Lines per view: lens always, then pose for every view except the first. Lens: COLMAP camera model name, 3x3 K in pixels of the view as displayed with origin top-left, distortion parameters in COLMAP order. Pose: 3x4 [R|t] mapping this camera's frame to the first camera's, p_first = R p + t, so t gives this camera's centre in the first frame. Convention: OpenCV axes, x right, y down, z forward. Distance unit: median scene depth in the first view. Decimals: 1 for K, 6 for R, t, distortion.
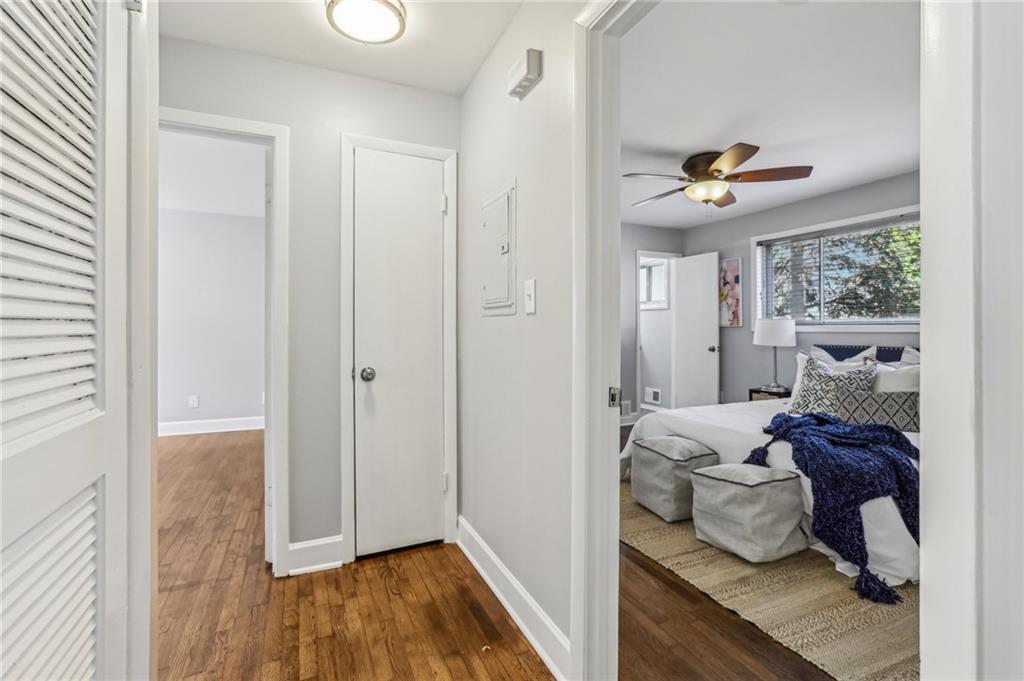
lens RADIAL K [[464.6, 0, 508.1], [0, 464.6, 332.5], [0, 0, 1]] dist [-0.003518, 0.000914]
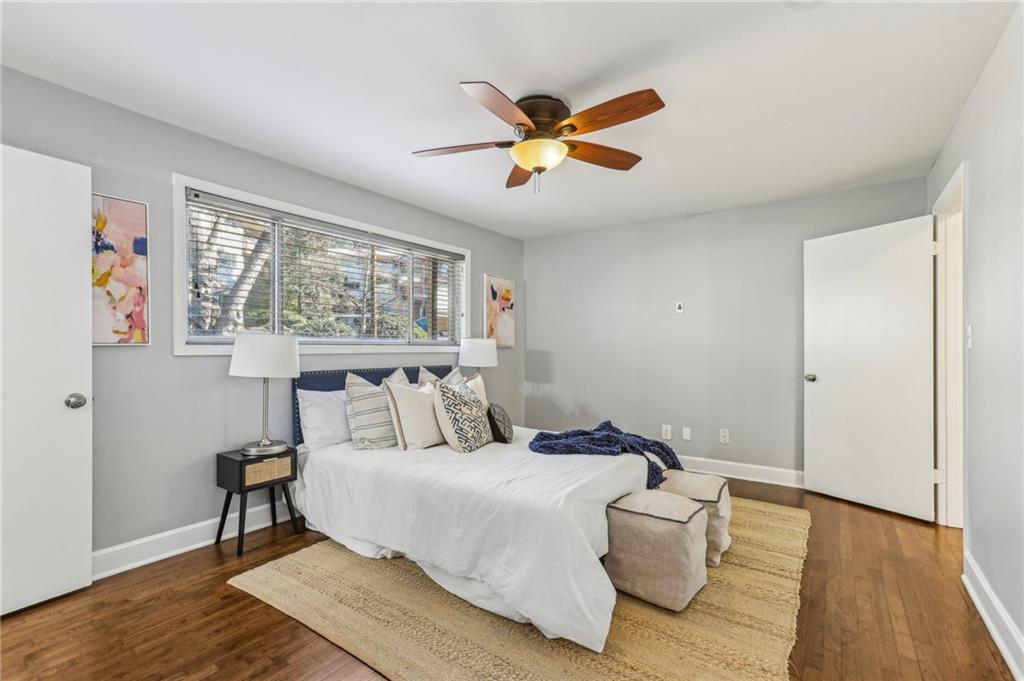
lens RADIAL K [[453.4, 0, 506.8], [0, 453.4, 348.5], [0, 0, 1]] dist [-0.000575, 0.000777]
pose [[-0.499633, 0.004309, 0.866226, -0.144056], [0.012451, 0.999920, 0.002208, -0.010589], [-0.866148, 0.011889, -0.499647, 1.403347]]
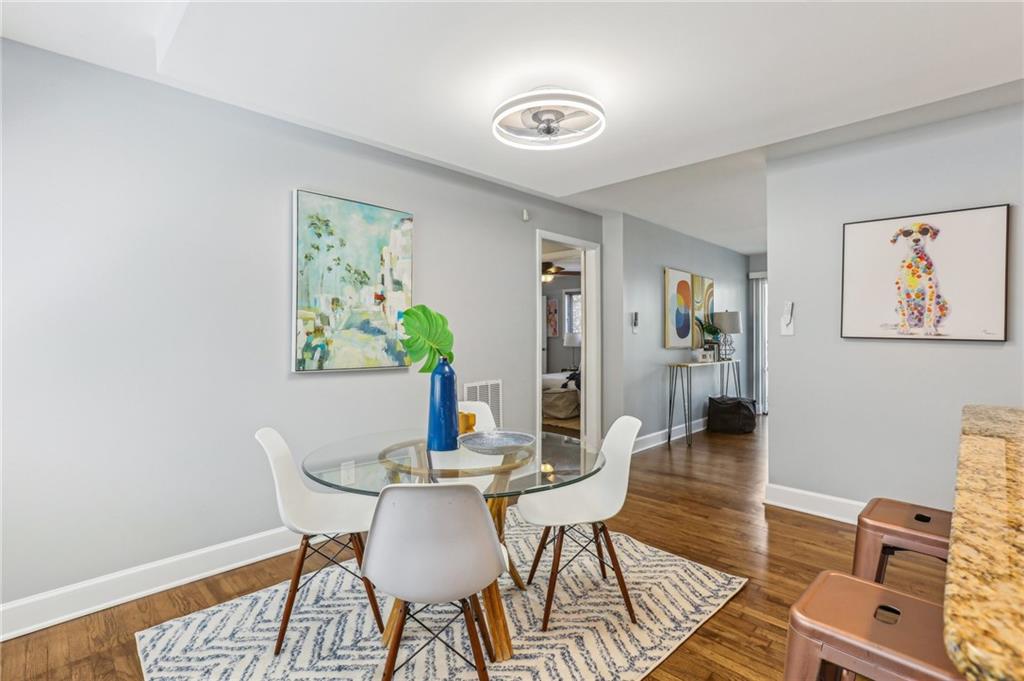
lens RADIAL K [[487.8, 0, 518.0], [0, 487.8, 328.6], [0, 0, 1]] dist [-0.001924, 0.000330]
pose [[0.926719, 0.001754, 0.375750, -0.583090], [0.004394, 0.999870, -0.015503, -0.025349], [-0.375729, 0.016018, 0.926591, -1.150198]]
